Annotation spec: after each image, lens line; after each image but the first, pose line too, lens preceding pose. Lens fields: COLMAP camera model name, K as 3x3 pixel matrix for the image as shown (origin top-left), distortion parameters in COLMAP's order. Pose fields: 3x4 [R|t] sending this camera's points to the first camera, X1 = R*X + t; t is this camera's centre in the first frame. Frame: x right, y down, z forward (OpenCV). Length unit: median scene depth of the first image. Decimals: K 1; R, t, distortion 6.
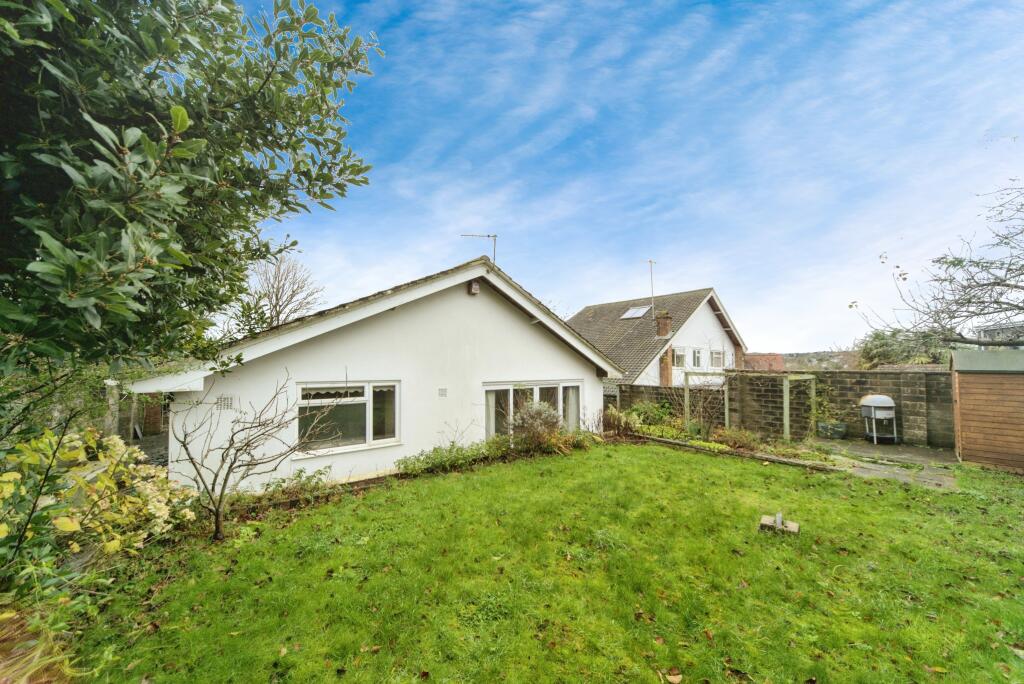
lens RADIAL K [[355.1, 0, 506.2], [0, 355.1, 359.8], [0, 0, 1]] dist [0.000140, -0.000013]
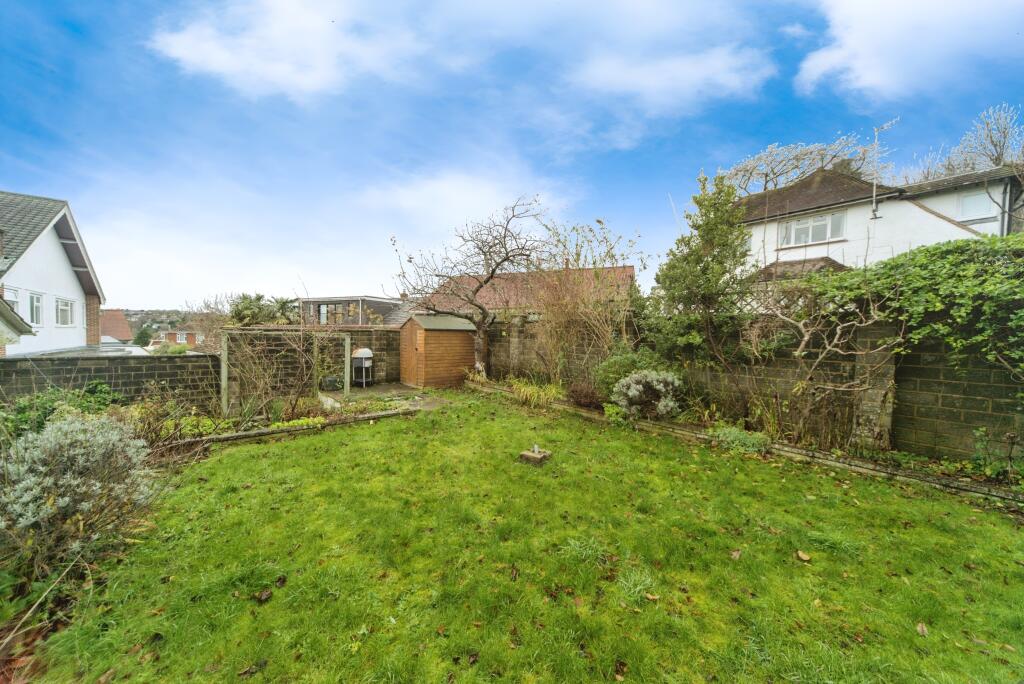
lens RADIAL K [[347.3, 0, 512.0], [0, 347.3, 342.0], [0, 0, 1]] dist [-0.001623, -0.000106]
pose [[-0.016295, -0.034120, 0.999285, -0.184499], [-0.029187, 0.999008, 0.033634, 0.020649], [-0.999441, -0.028618, -0.017275, 0.510376]]
